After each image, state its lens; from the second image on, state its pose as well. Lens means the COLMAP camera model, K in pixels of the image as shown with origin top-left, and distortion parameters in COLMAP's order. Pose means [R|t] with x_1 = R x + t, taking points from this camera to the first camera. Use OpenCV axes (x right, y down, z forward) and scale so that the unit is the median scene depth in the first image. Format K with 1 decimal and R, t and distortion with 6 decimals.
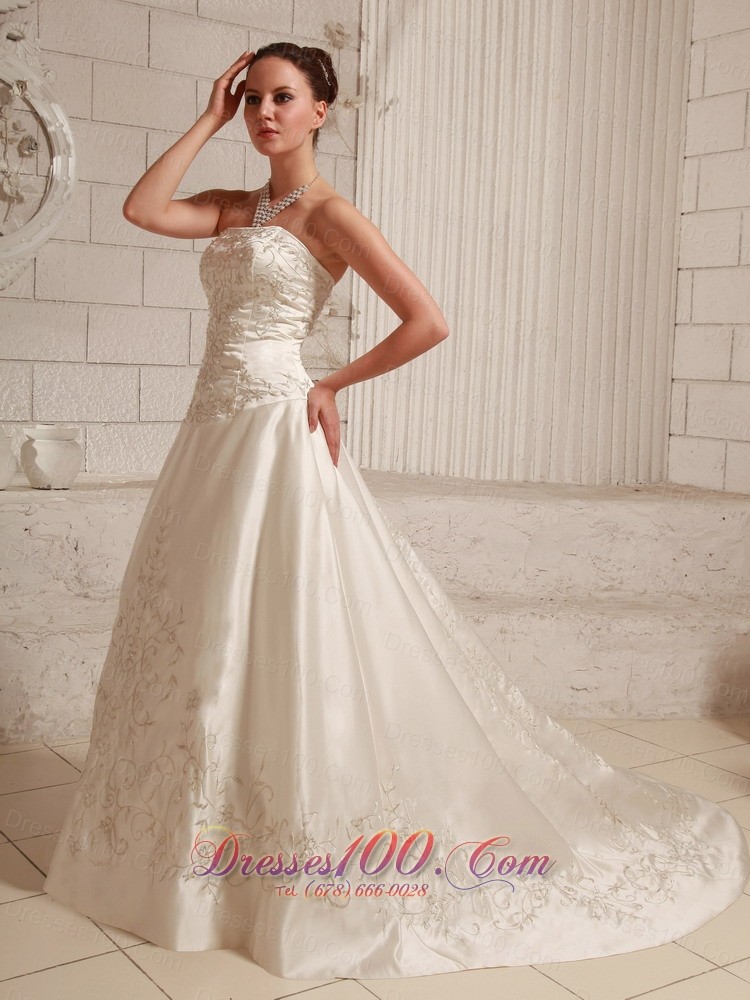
lens RADIAL K [[1303.8, 0, 376.3], [0, 1303.8, 455.4], [0, 0, 1]] dist [0.082213, 0.000000]
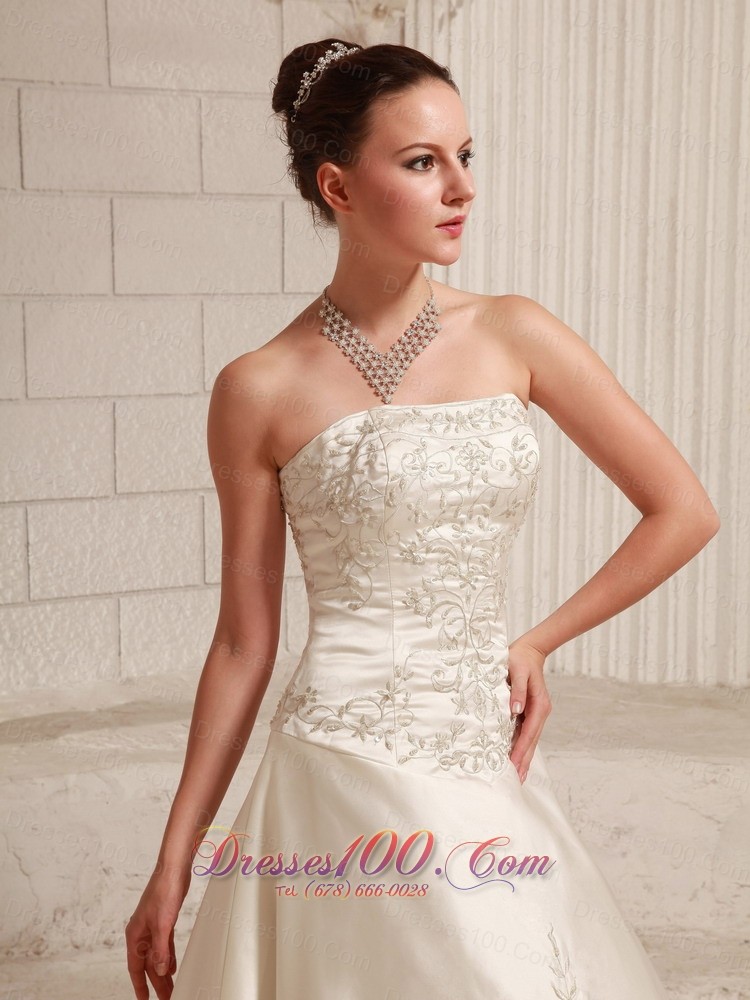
lens RADIAL K [[2125.6, 0, 376.9], [0, 2125.6, 509.5], [0, 0, 1]] dist [0.329248, 0.000000]
pose [[0.996304, -0.029719, -0.080593, 0.045329], [0.032928, 0.998705, 0.038785, -0.095731], [0.079336, -0.041295, 0.995992, 0.083289]]
